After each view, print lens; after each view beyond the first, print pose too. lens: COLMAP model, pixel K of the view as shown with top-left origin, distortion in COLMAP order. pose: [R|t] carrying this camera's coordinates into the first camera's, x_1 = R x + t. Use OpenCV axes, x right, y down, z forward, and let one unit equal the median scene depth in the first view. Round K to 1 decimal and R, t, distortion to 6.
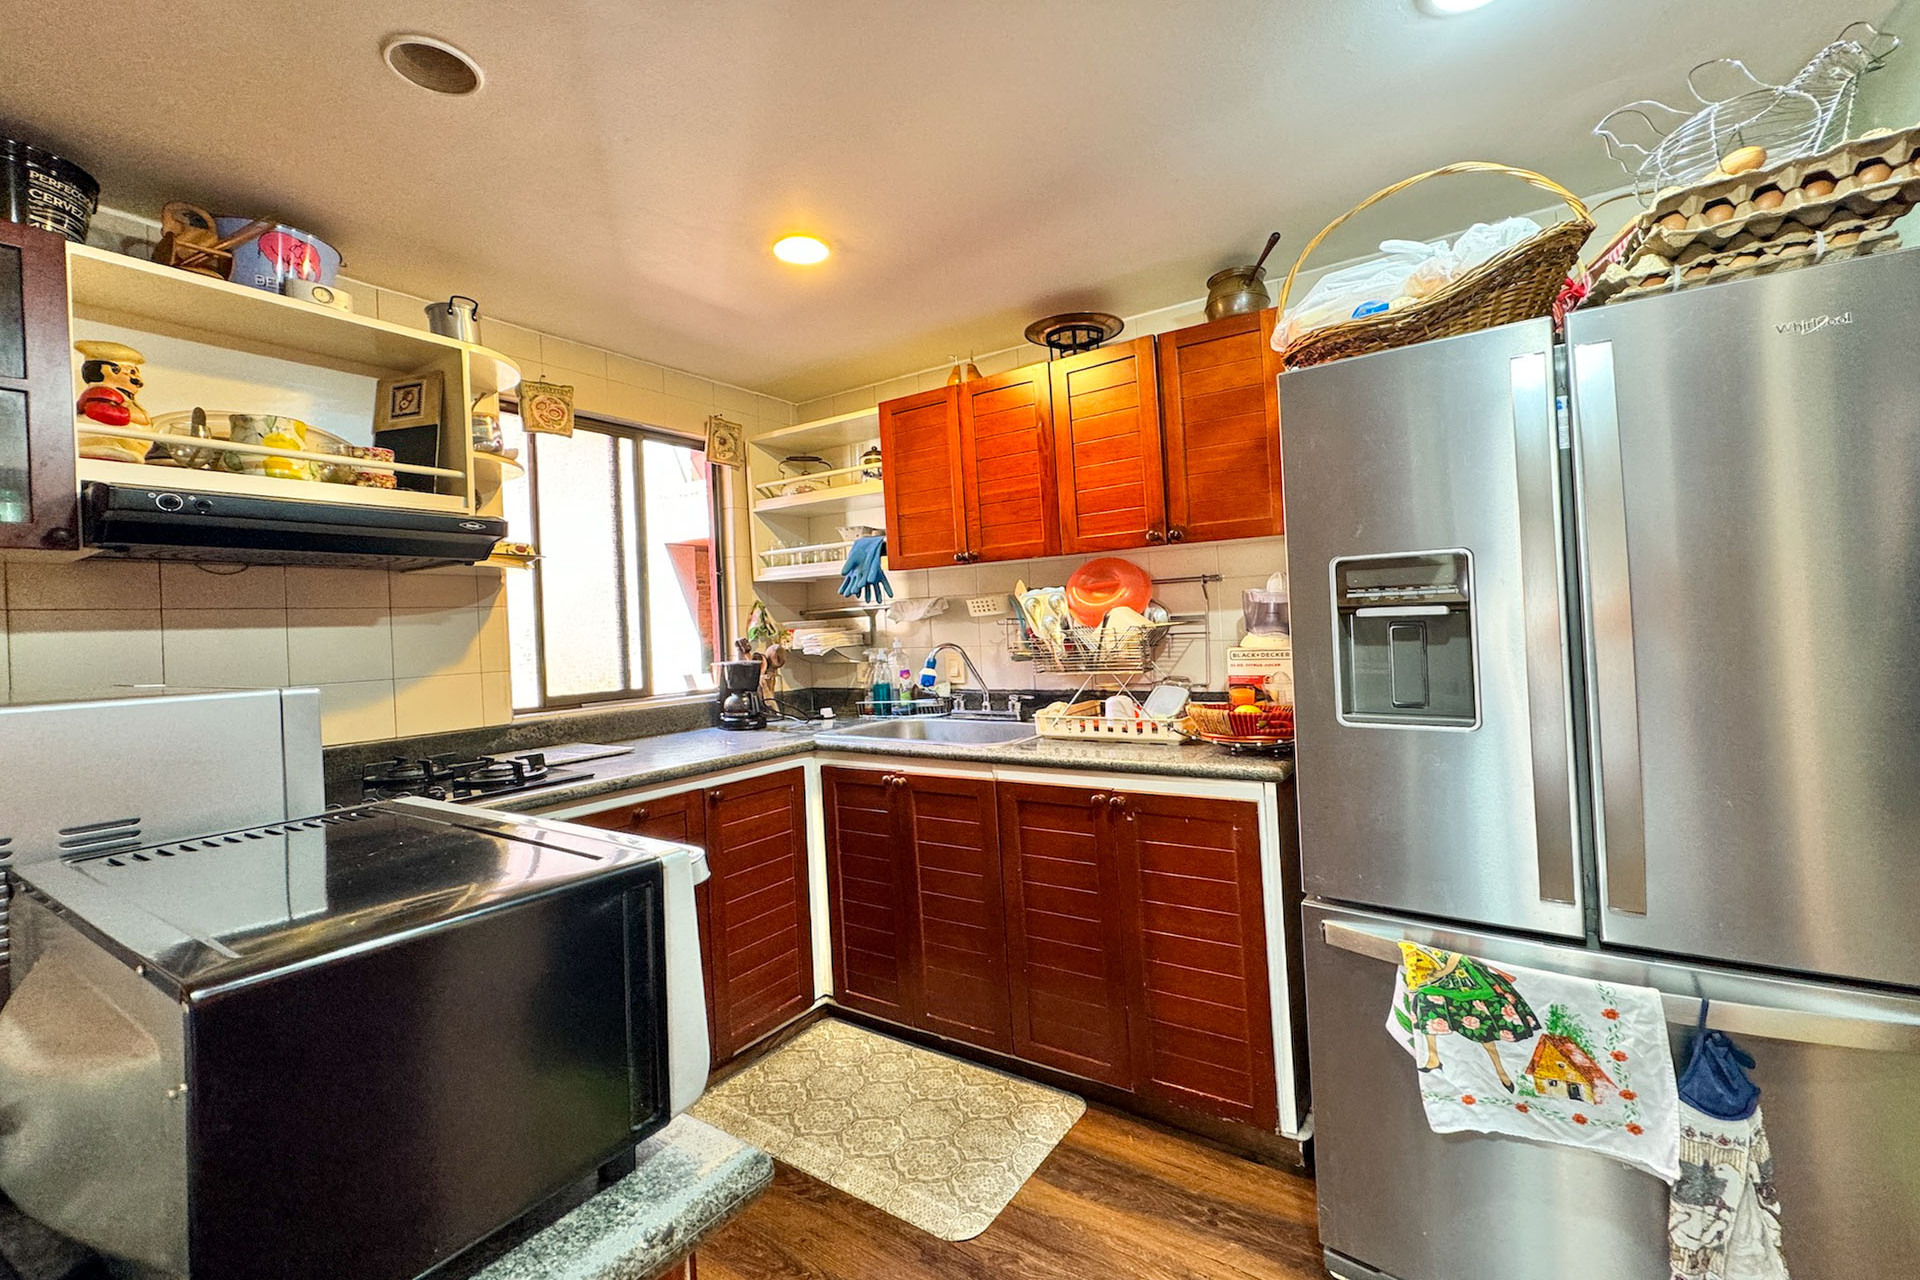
lens RADIAL K [[813.4, 0, 969.5], [0, 813.4, 624.4], [0, 0, 1]] dist [0.000073, 0.000142]
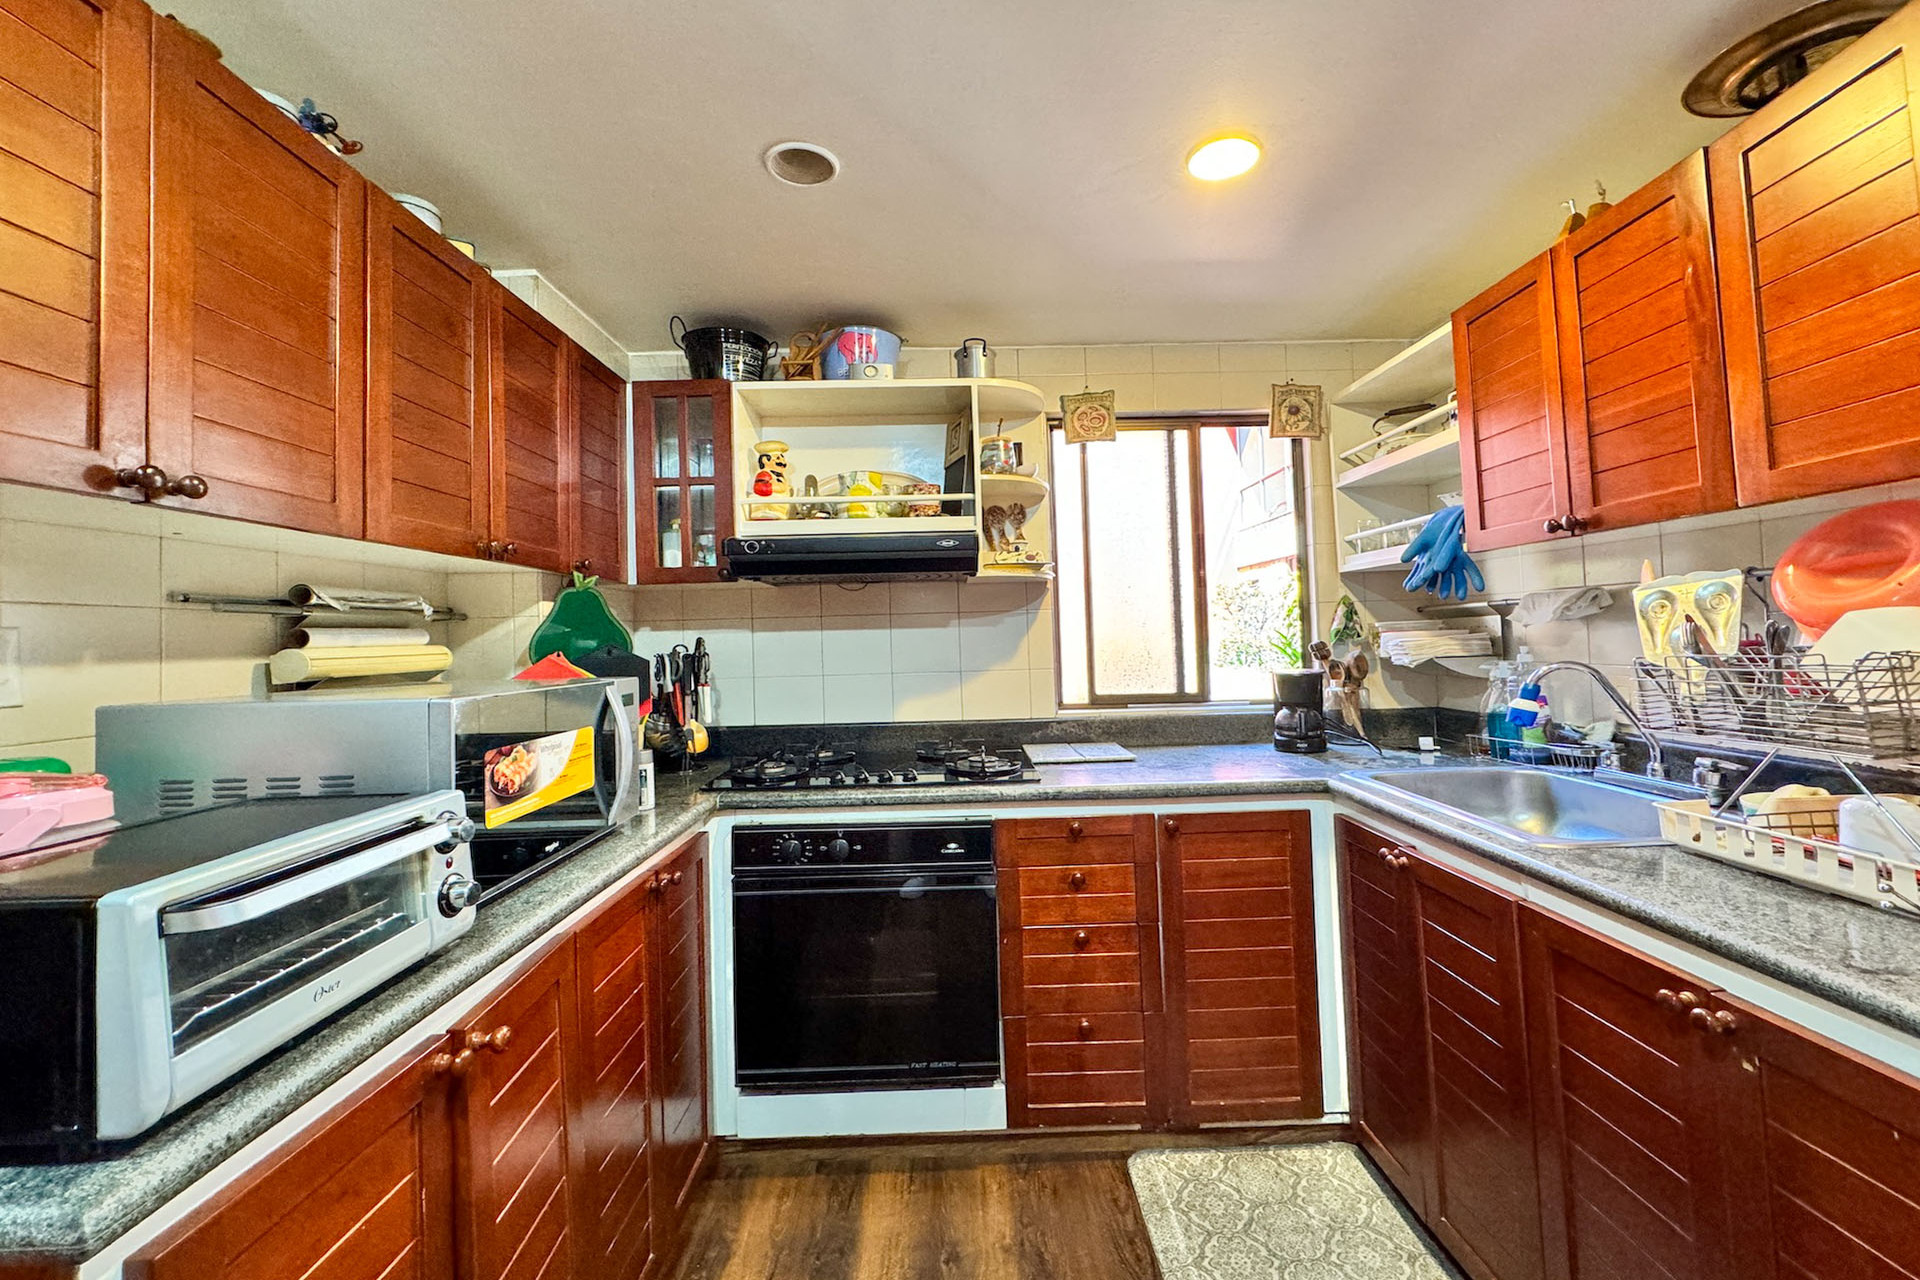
lens RADIAL K [[813.4, 0, 969.5], [0, 813.4, 624.4], [0, 0, 1]] dist [0.000073, 0.000142]
pose [[0.568977, 0.012639, -0.822256, 0.250915], [0.004266, 0.999823, 0.018320, -0.021416], [0.822342, -0.013931, 0.568822, 0.282260]]
